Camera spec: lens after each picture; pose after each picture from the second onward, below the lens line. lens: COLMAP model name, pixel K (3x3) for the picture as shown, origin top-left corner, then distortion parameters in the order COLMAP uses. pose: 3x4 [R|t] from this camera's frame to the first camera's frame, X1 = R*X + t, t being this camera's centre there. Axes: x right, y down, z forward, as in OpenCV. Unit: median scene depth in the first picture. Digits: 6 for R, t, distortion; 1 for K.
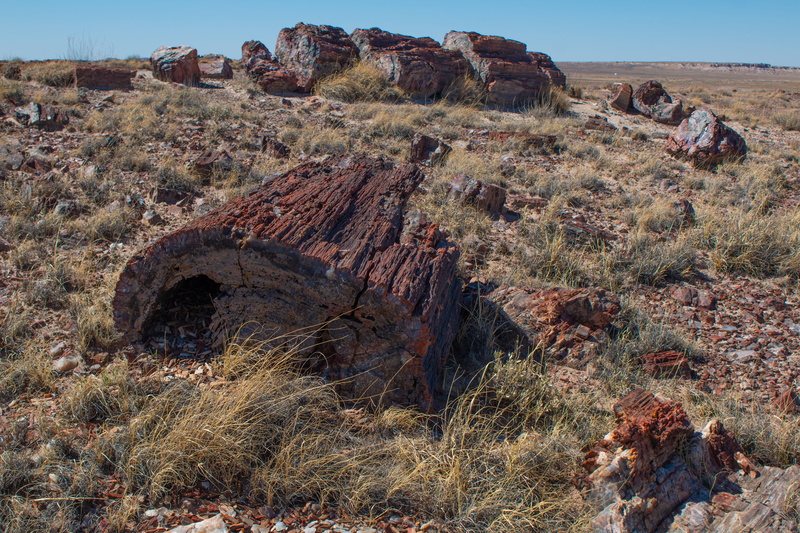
lens RADIAL K [[1198.6, 0, 400.9], [0, 1198.6, 262.2], [0, 0, 1]] dist [-0.006836, 0.000000]
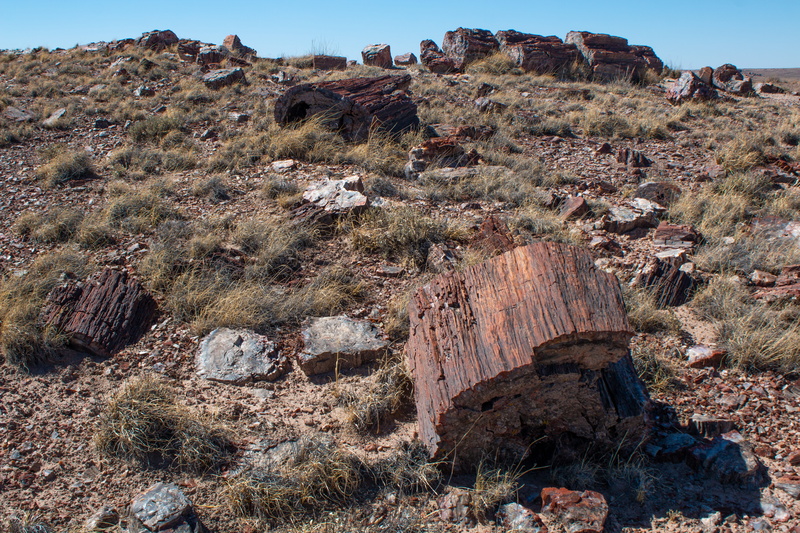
lens RADIAL K [[1198.6, 0, 400.6], [0, 1198.6, 269.0], [0, 0, 1]] dist [-0.006836, 0.000000]
pose [[0.969243, 0.019847, -0.245302, 0.226096], [-0.022884, 0.999693, -0.009536, 0.126490], [0.245038, 0.014856, 0.969400, -0.505012]]
